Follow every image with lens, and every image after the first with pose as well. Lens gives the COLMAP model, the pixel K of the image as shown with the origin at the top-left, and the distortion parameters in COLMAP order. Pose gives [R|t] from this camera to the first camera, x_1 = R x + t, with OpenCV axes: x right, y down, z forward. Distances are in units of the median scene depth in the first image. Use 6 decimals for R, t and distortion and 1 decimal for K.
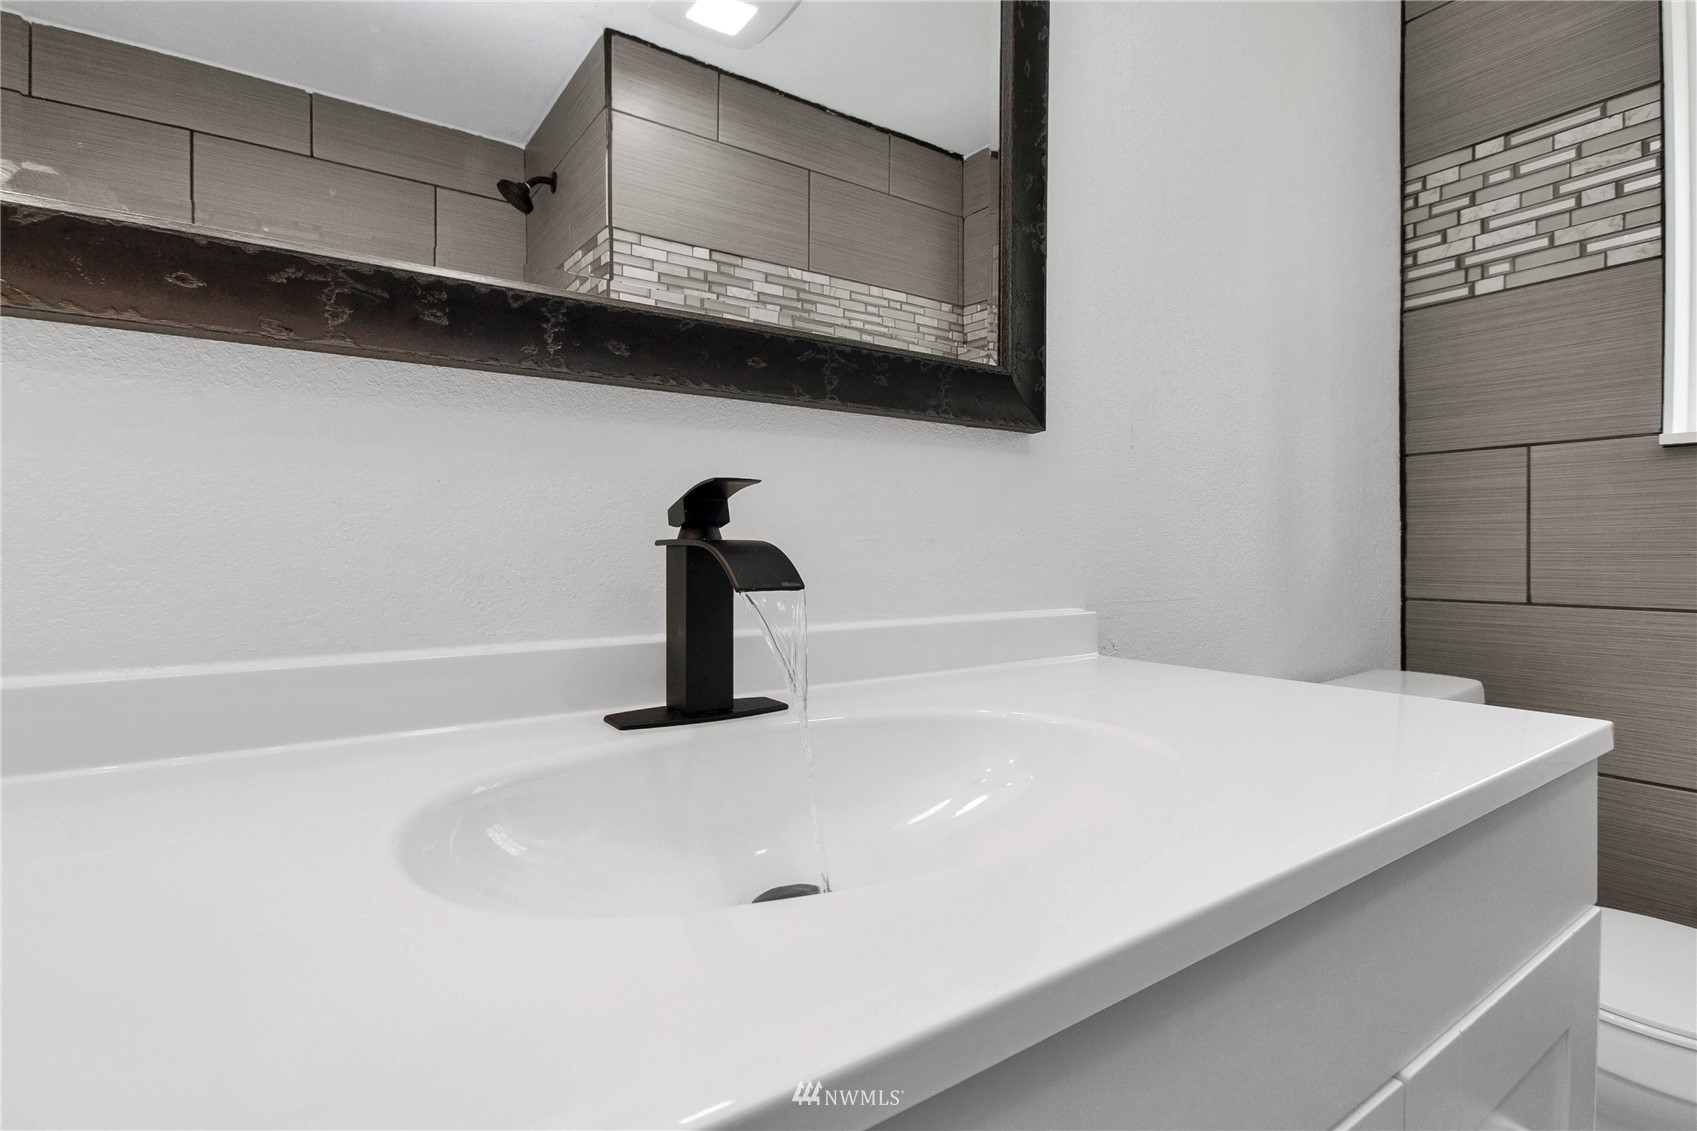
lens RADIAL K [[825.3, 0, 846.3], [0, 825.3, 562.8], [0, 0, 1]] dist [-0.011855, 0.002426]
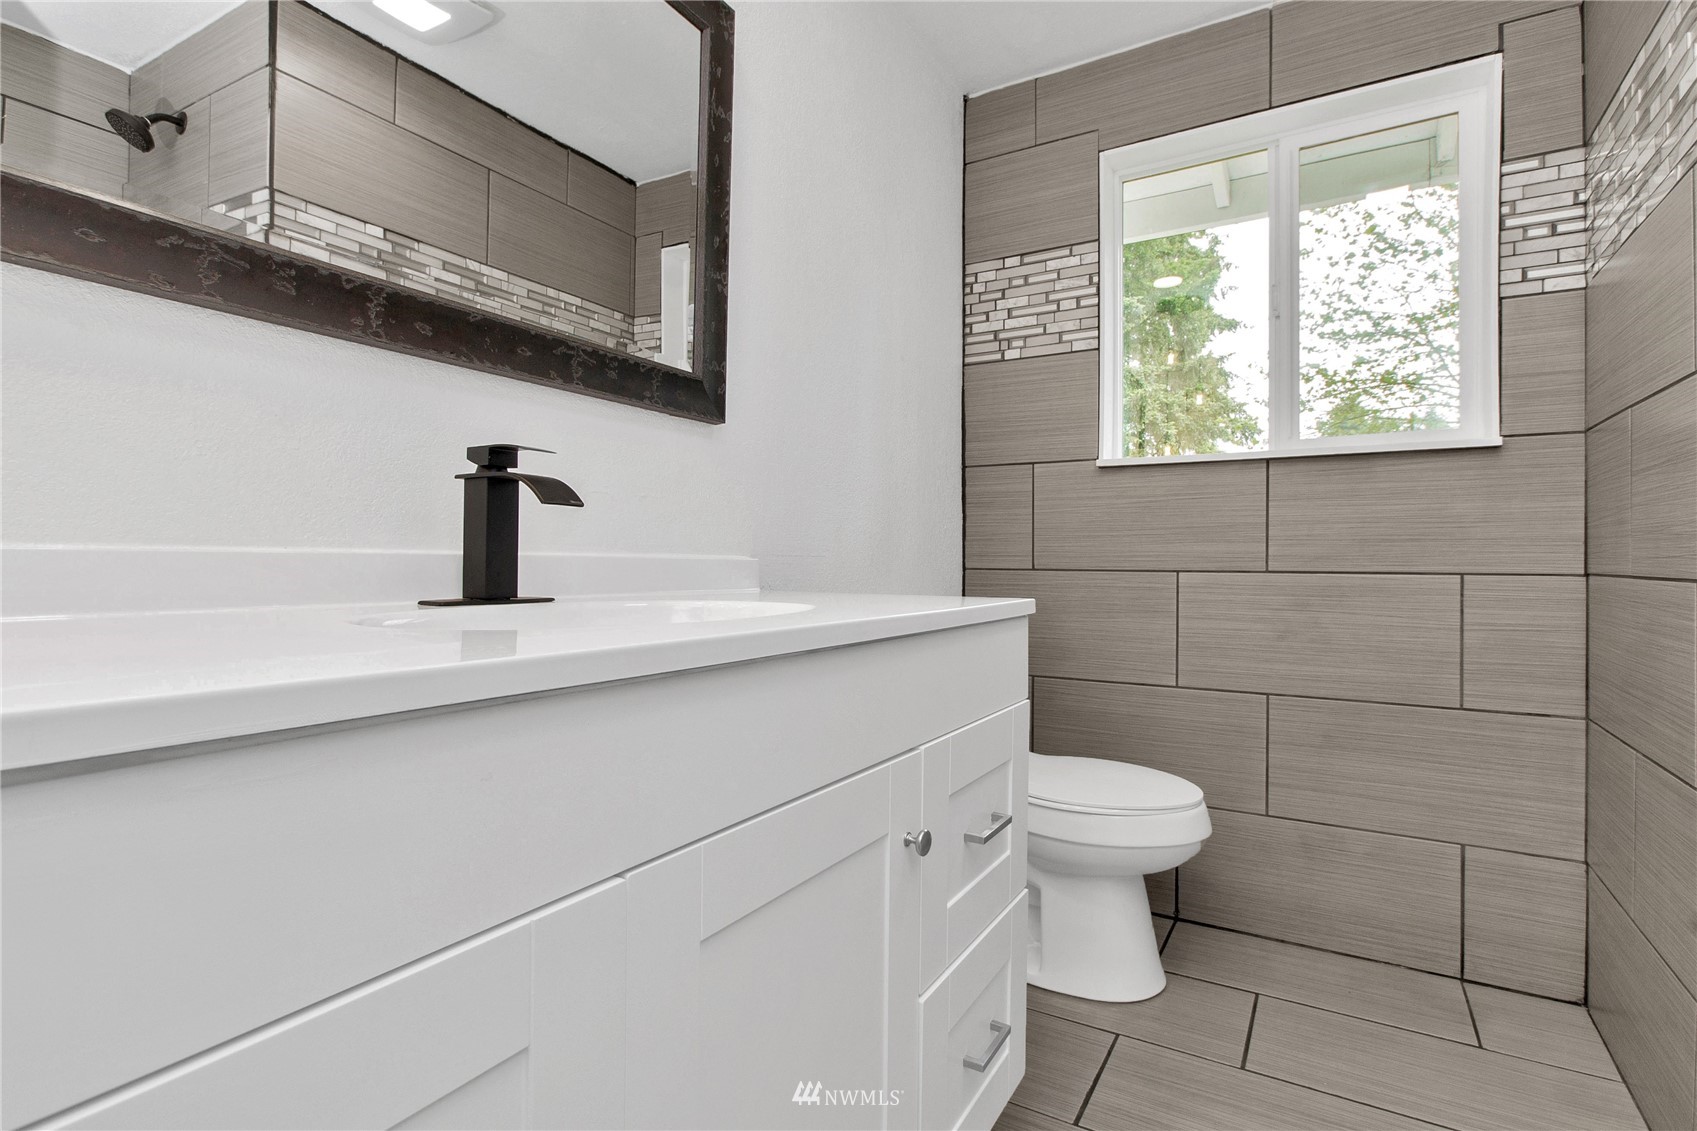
lens RADIAL K [[825.3, 0, 855.6], [0, 825.3, 557.9], [0, 0, 1]] dist [-0.011855, 0.002426]
pose [[0.906974, 0.012798, 0.420991, -0.093330], [-0.004359, 0.999770, -0.021001, 0.062114], [-0.421163, 0.017213, 0.906822, -0.225930]]
